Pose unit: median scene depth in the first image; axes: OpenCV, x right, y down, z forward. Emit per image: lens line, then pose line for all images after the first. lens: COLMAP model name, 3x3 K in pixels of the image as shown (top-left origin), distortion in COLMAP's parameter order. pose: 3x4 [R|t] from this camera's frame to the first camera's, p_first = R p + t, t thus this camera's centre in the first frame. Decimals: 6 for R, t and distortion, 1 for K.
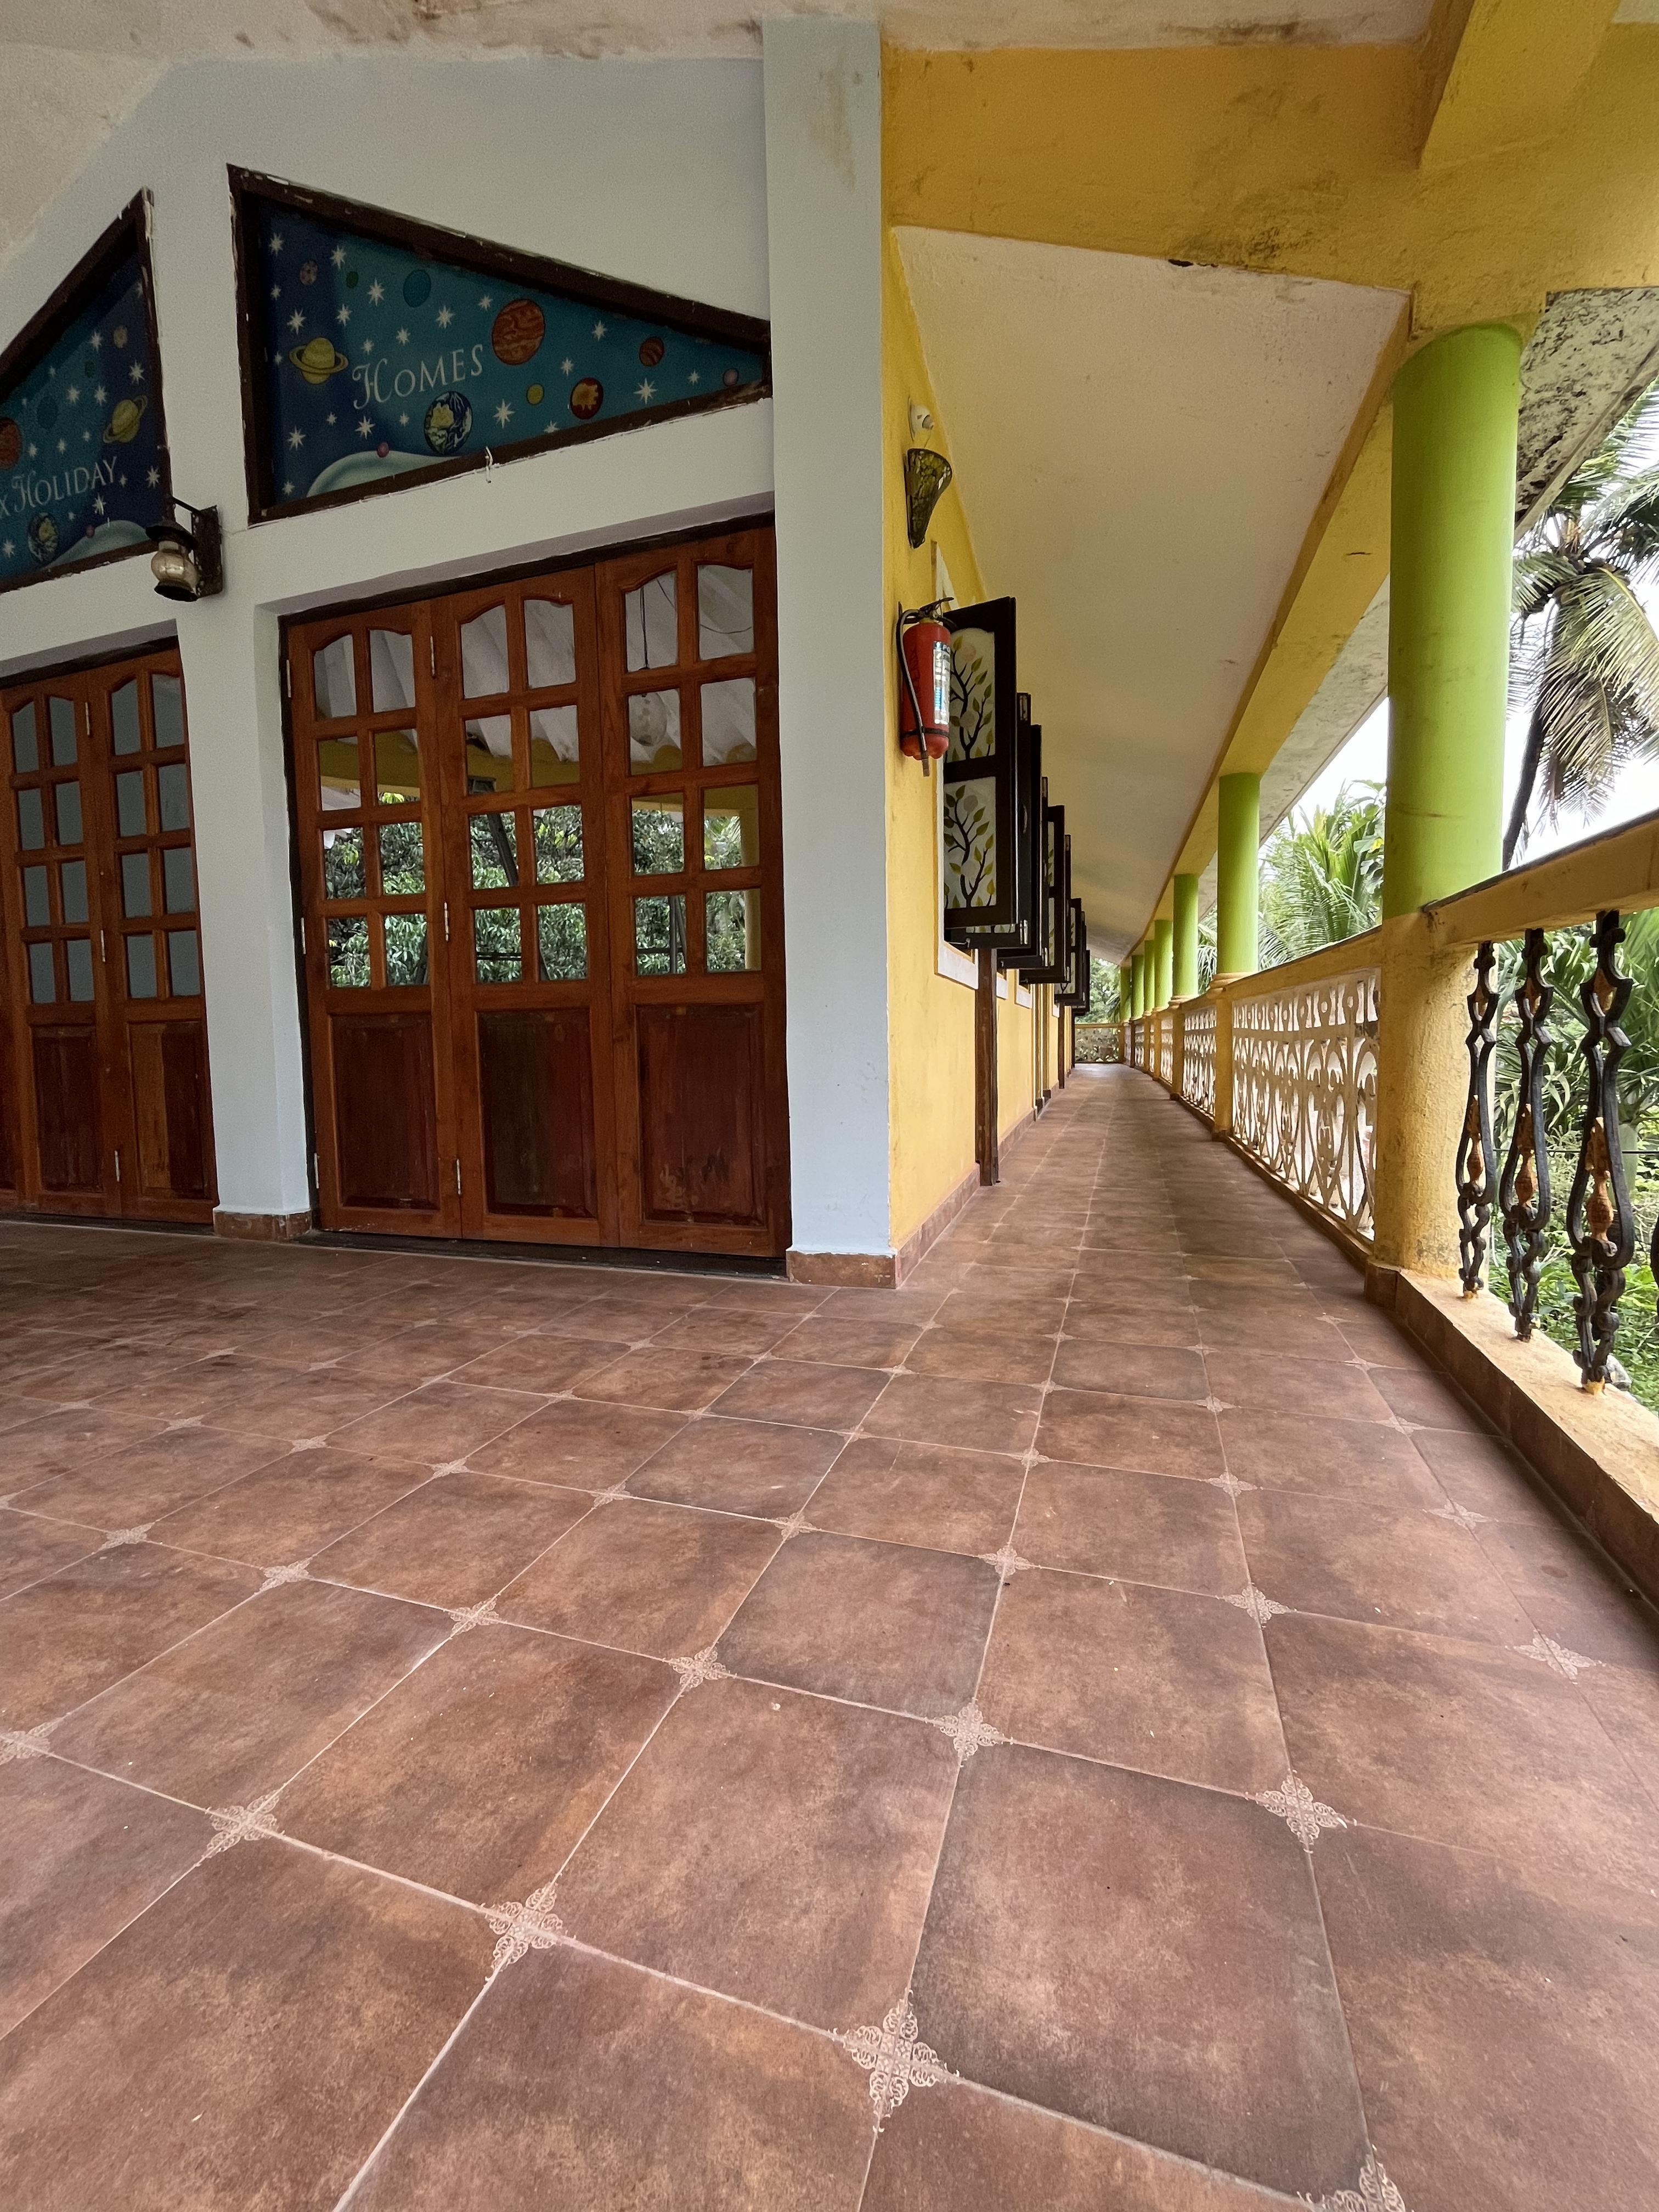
lens RADIAL K [[901.2, 0, 829.5], [0, 901.2, 1106.0], [0, 0, 1]] dist [-0.000104, 0.000232]
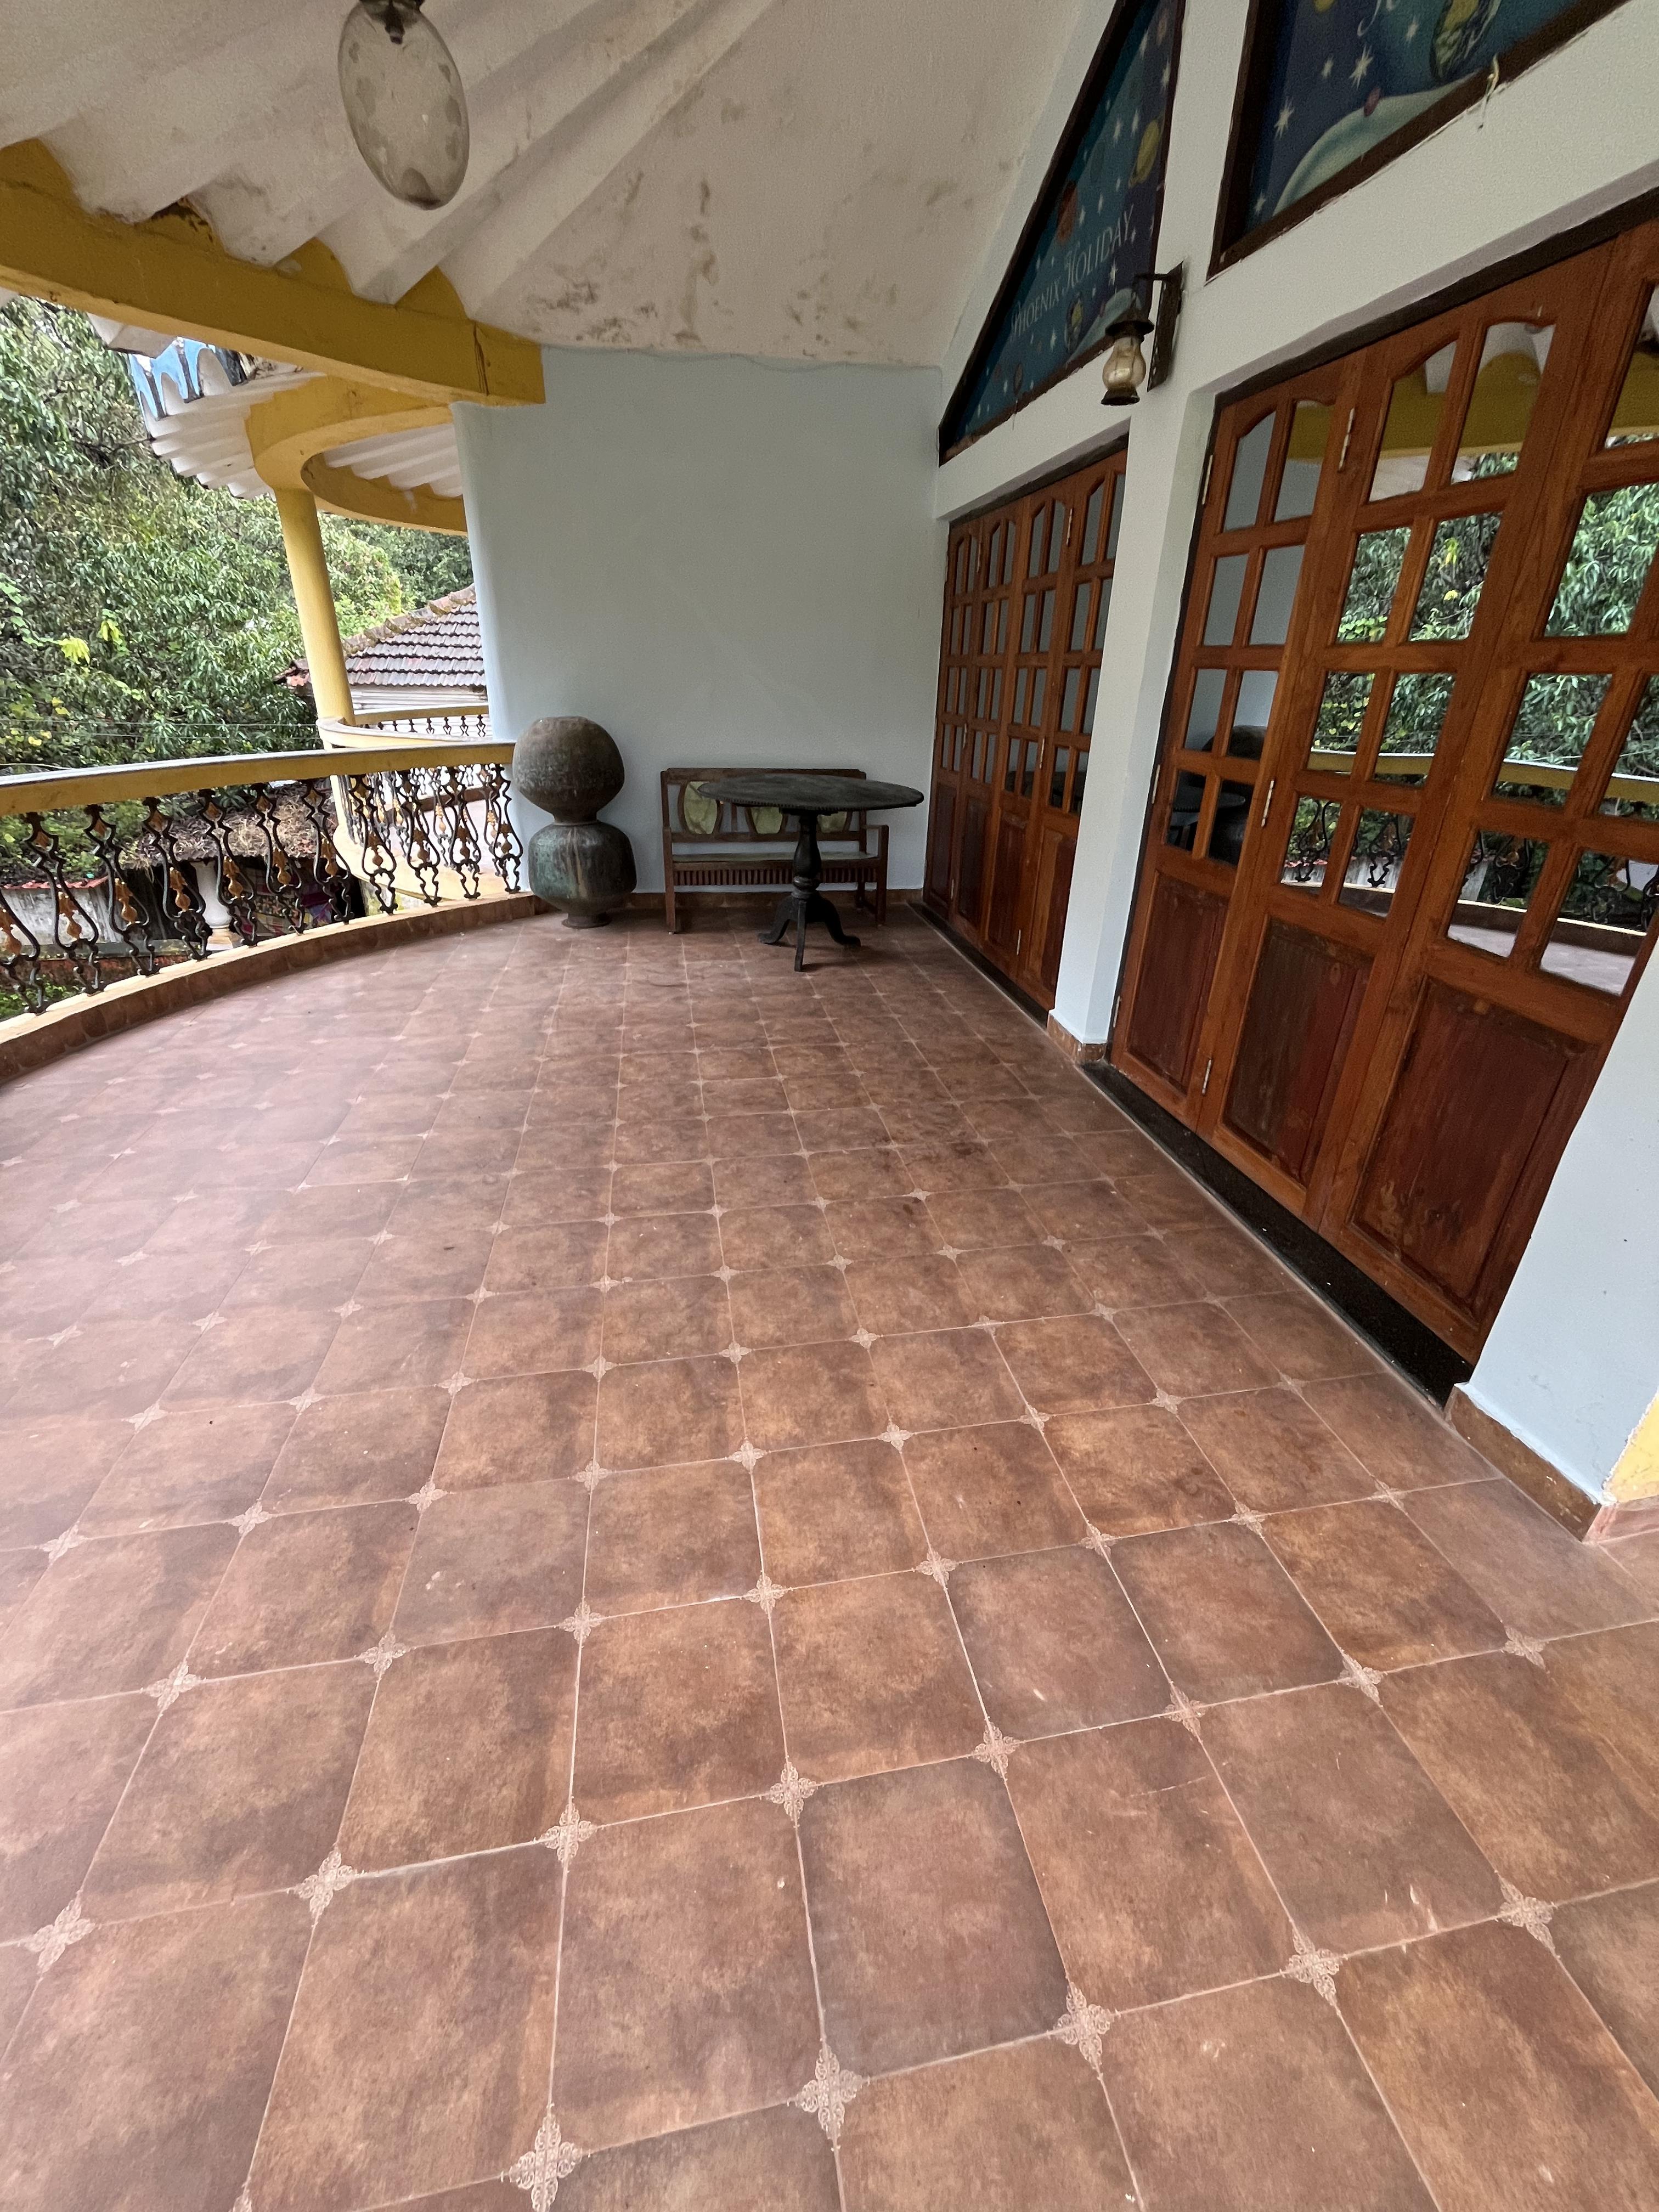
lens RADIAL K [[901.2, 0, 829.5], [0, 901.2, 1106.0], [0, 0, 1]] dist [-0.000104, 0.000232]
pose [[0.482003, 0.407193, -0.775801, 0.243783], [-0.096250, 0.904695, 0.415045, -0.401200], [0.870867, -0.125382, 0.475258, 0.295730]]
